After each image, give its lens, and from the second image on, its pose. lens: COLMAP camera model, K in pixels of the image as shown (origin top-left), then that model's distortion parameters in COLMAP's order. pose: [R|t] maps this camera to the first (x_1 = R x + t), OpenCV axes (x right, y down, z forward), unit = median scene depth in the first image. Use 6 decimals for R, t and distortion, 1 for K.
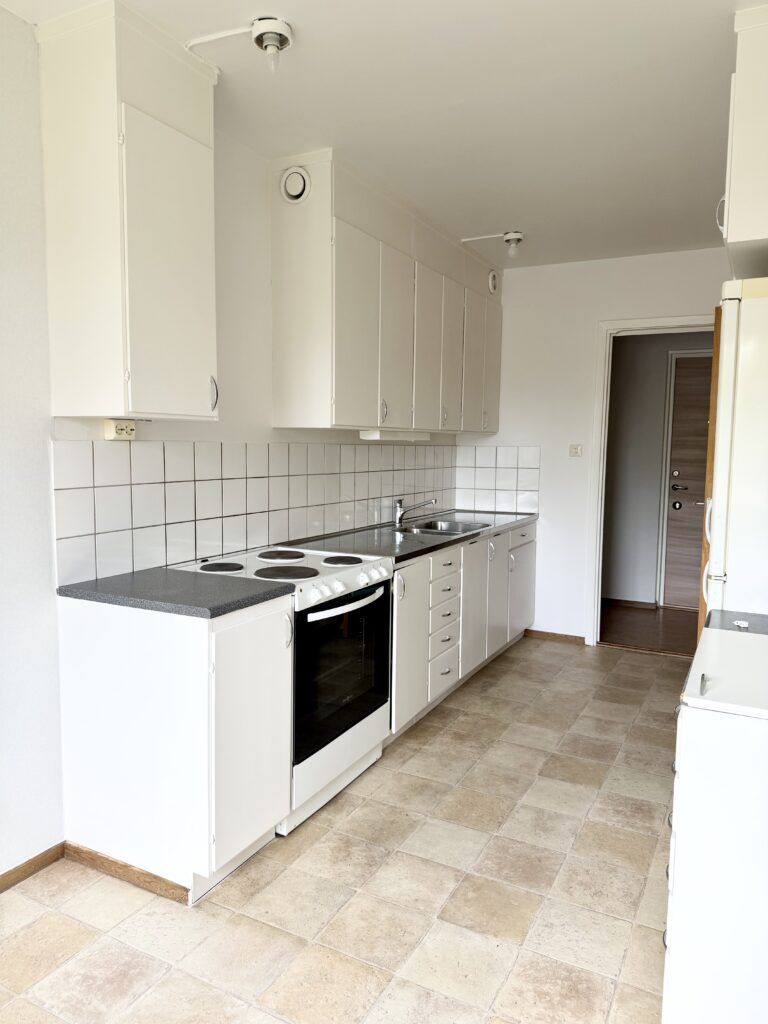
lens RADIAL K [[716.6, 0, 383.6], [0, 716.6, 512.2], [0, 0, 1]] dist [0.001625, -0.004793]
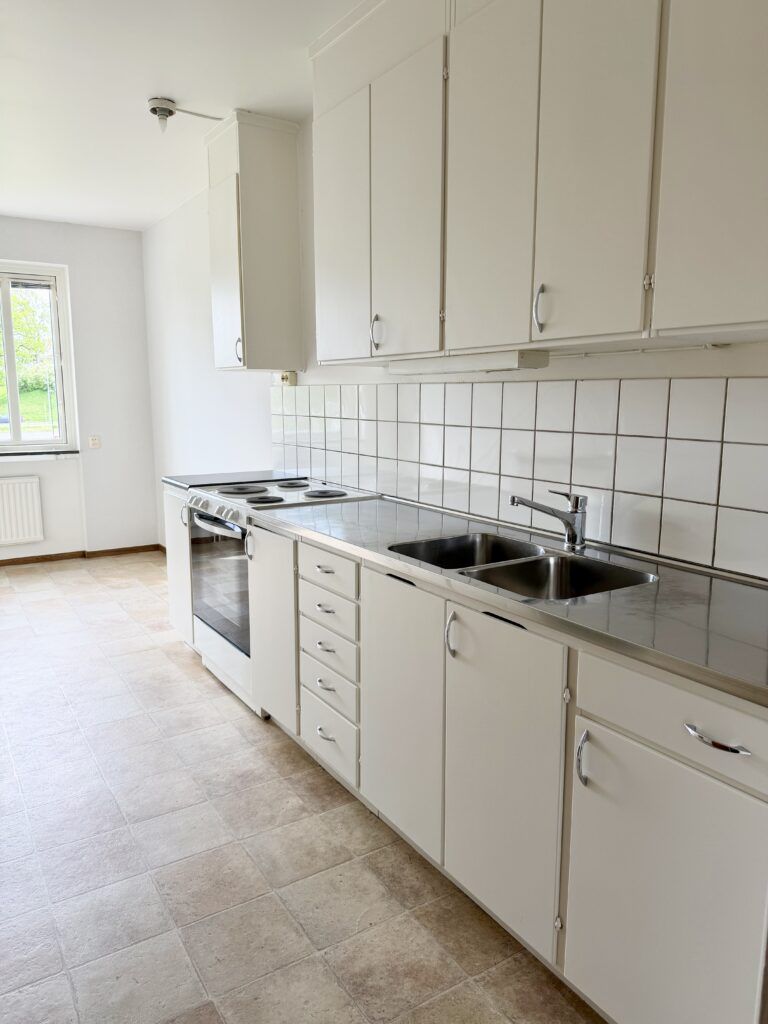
lens RADIAL K [[716.6, 0, 382.8], [0, 716.6, 511.5], [0, 0, 1]] dist [0.001625, -0.004793]
pose [[-0.490996, 0.136806, -0.860353, 0.631912], [-0.087953, 0.974762, 0.205192, -0.123753], [0.866711, 0.176419, -0.466571, 1.391853]]
